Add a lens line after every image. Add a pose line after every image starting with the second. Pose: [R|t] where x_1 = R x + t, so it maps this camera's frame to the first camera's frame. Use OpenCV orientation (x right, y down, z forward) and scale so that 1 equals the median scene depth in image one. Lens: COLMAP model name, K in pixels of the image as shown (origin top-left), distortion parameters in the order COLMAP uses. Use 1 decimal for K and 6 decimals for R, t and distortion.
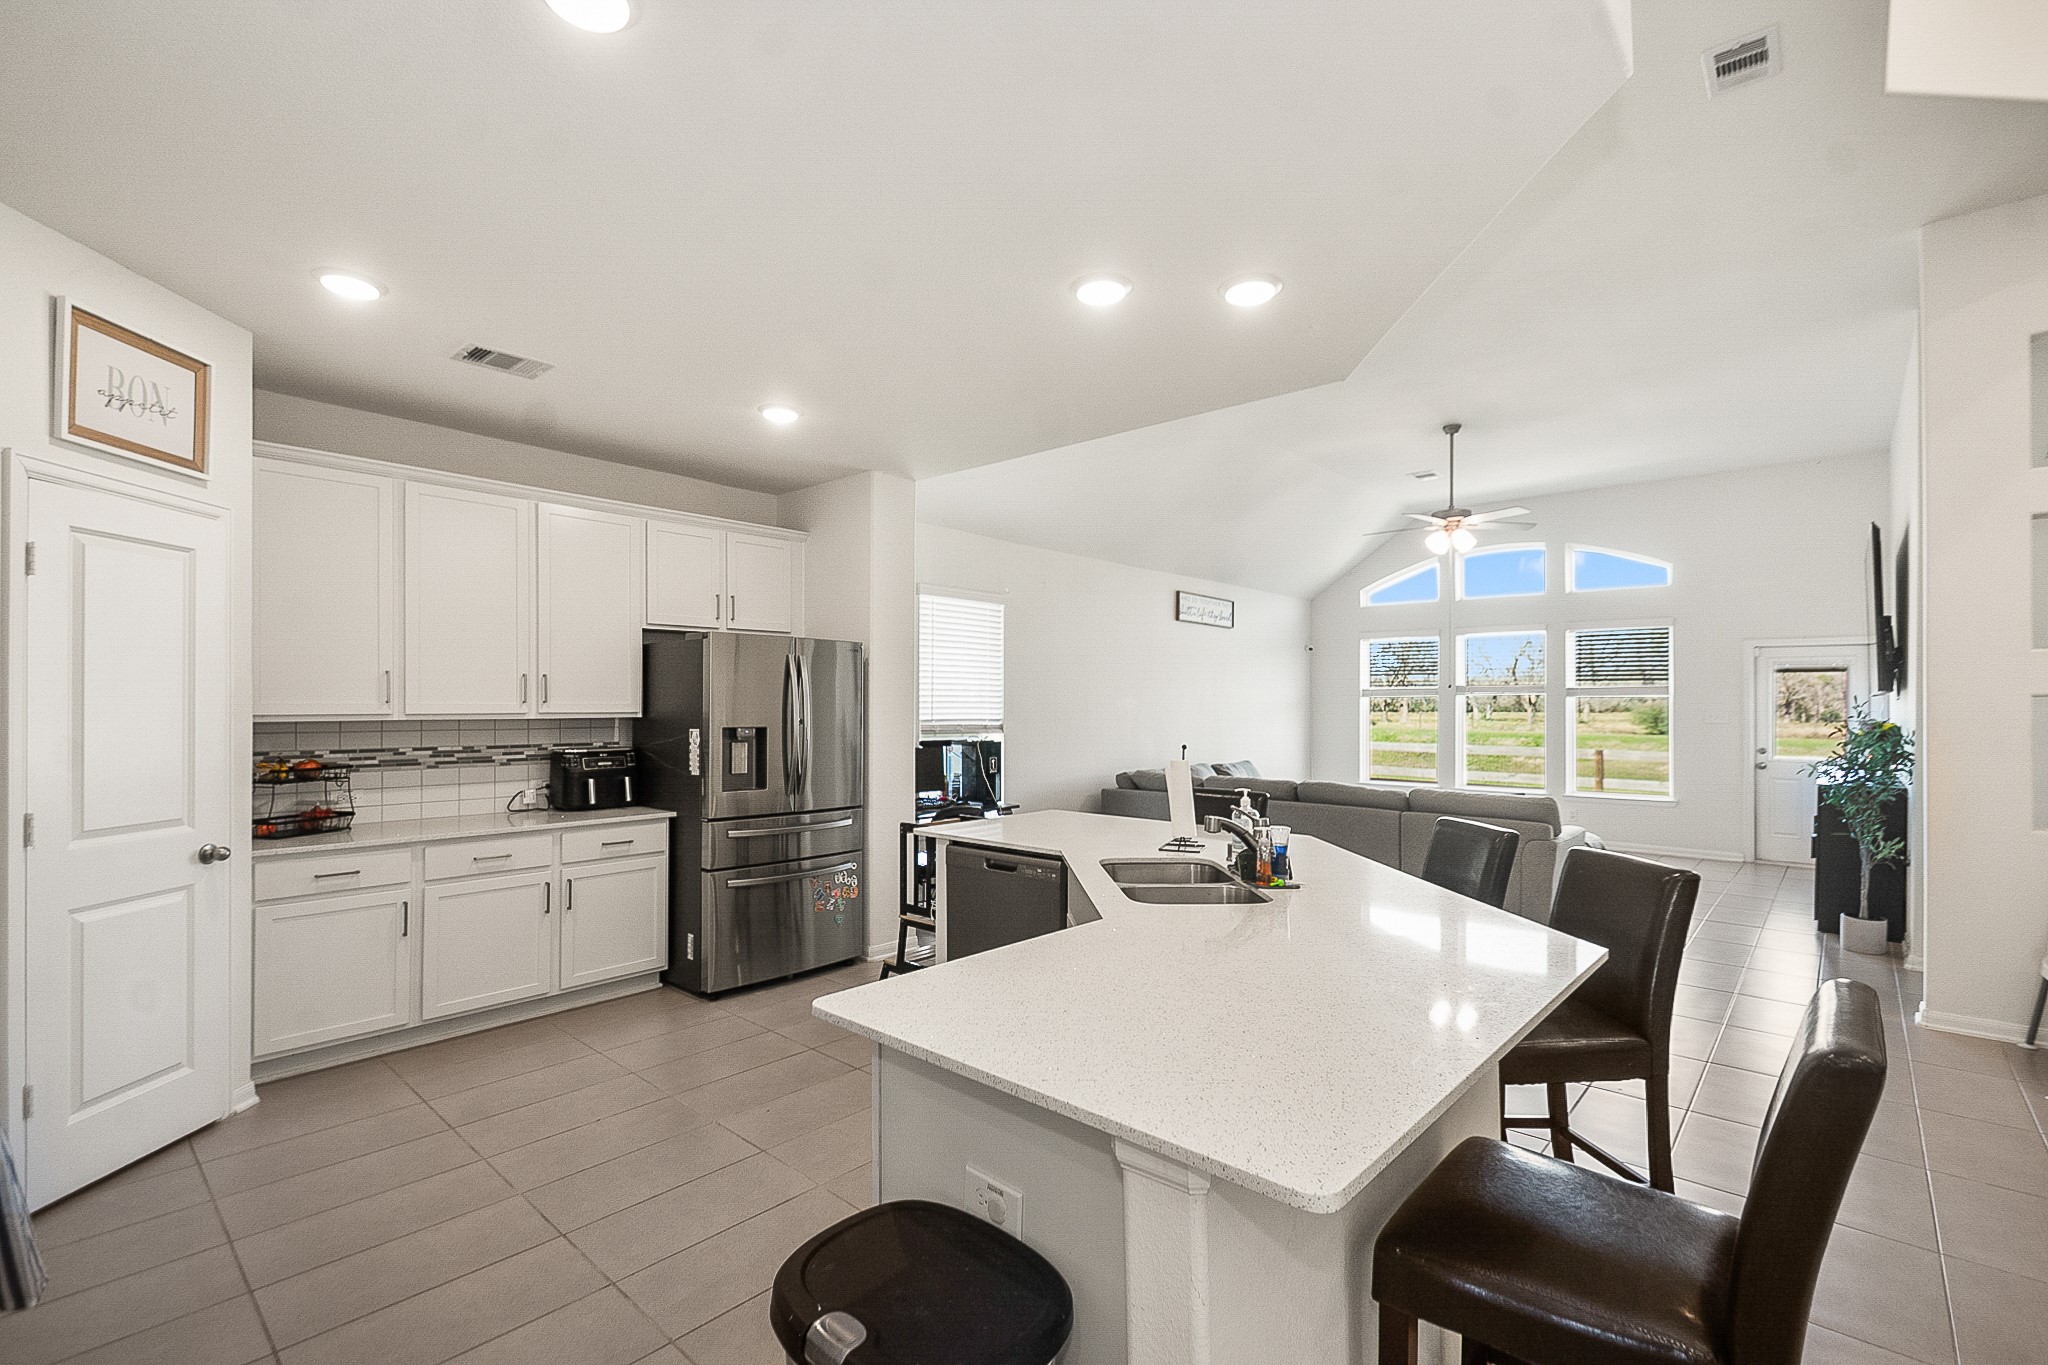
lens RADIAL K [[909.5, 0, 1029.8], [0, 909.5, 705.1], [0, 0, 1]] dist [0.032316, -0.015301]
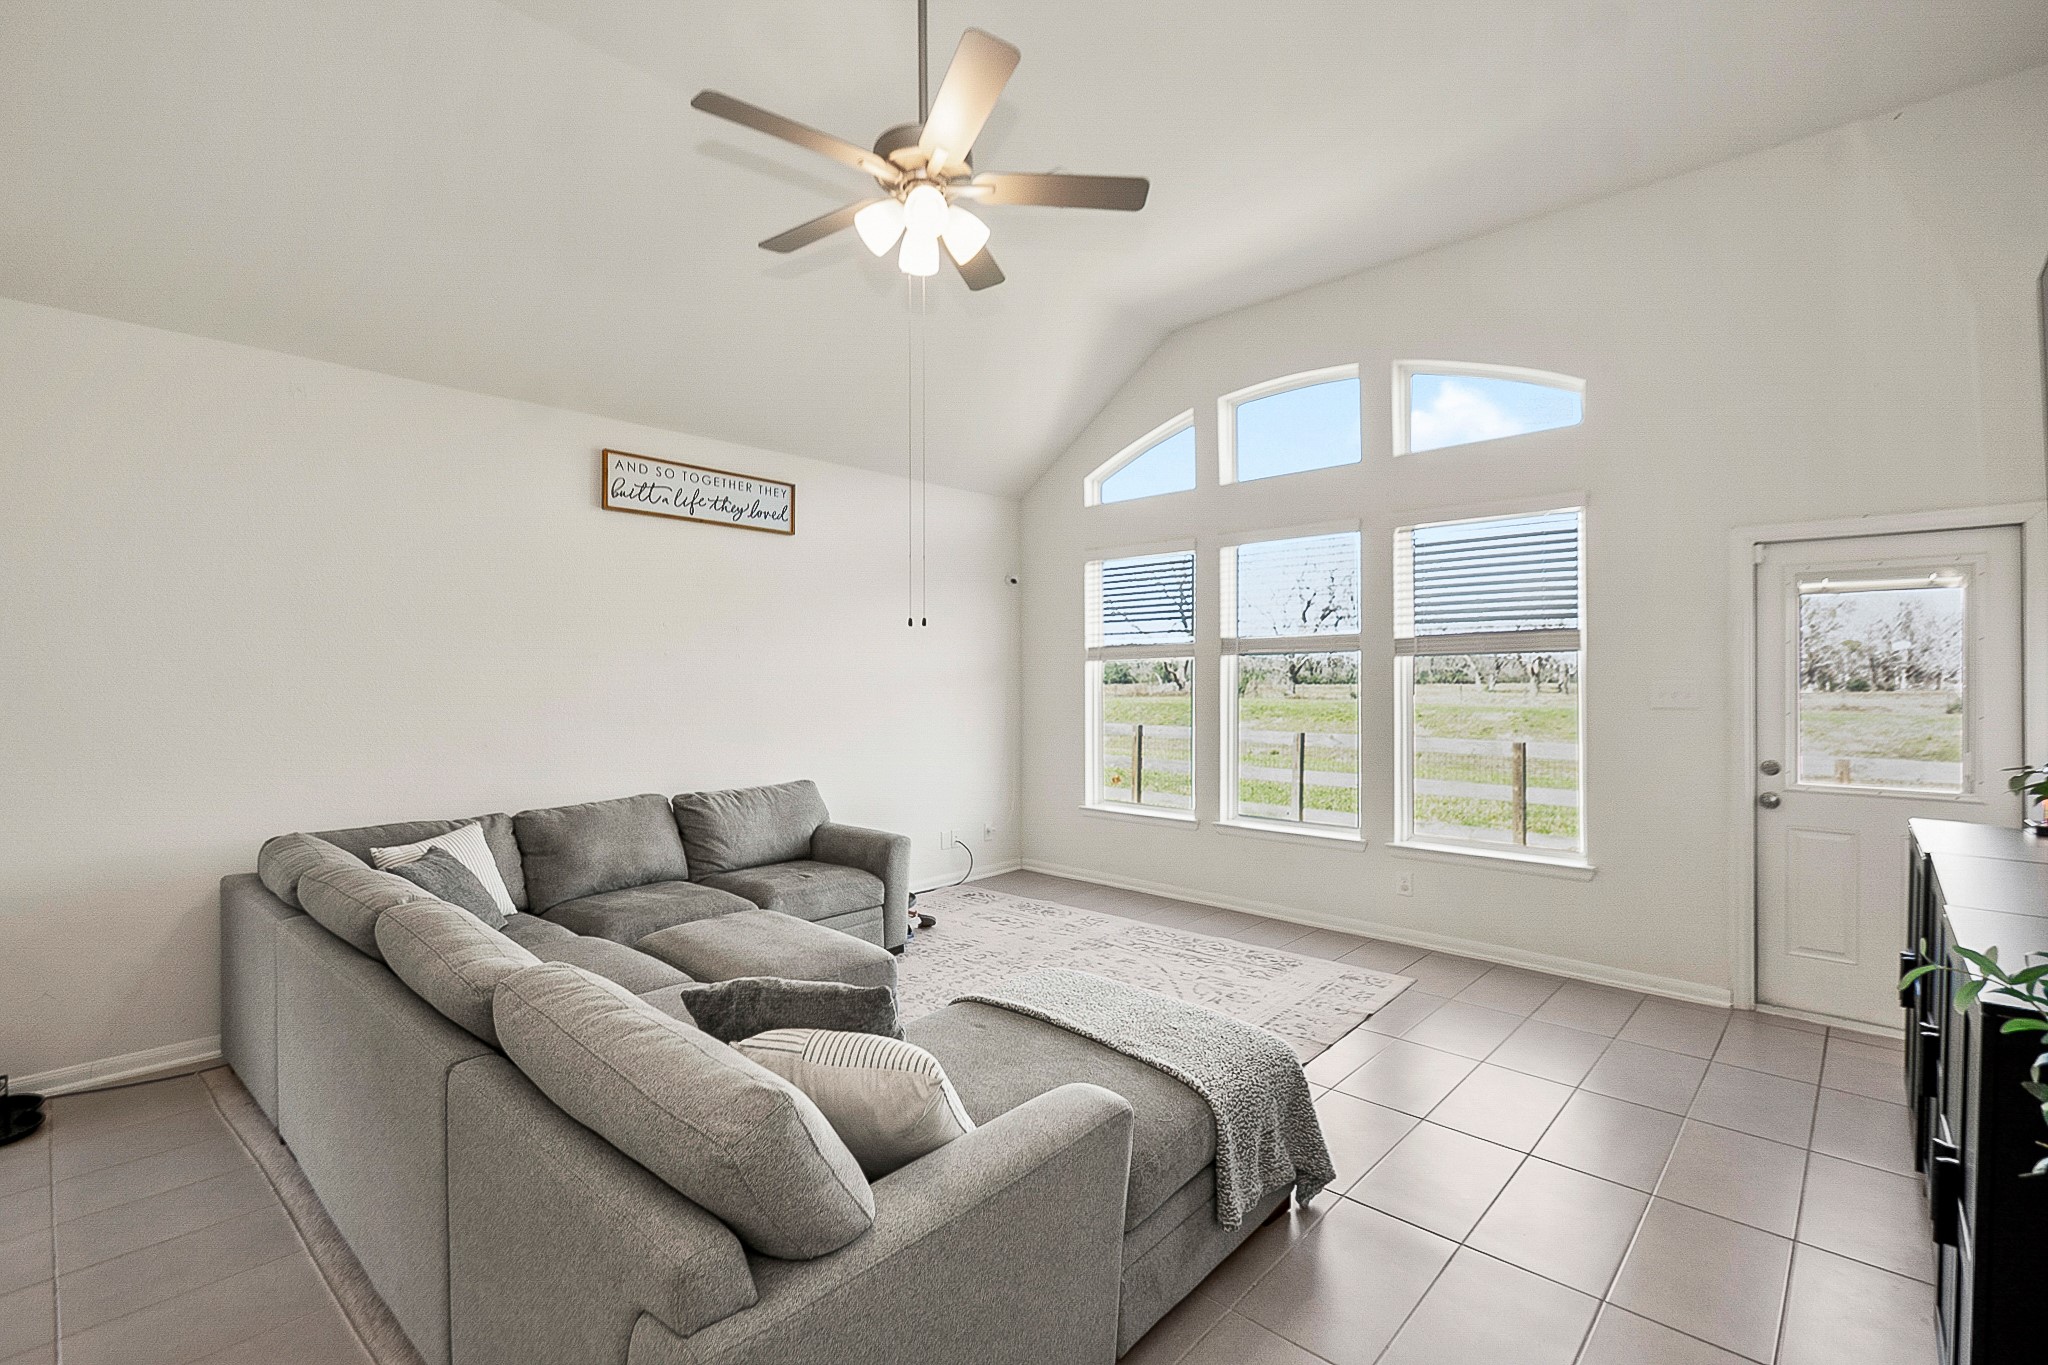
lens RADIAL K [[910.0, 0, 1021.3], [0, 910.0, 688.8], [0, 0, 1]] dist [0.029505, -0.014235]
pose [[0.999786, -0.006125, -0.019750, 0.801219], [0.006350, 0.999916, 0.011321, 0.003443], [0.019679, -0.011444, 0.999741, 0.995132]]
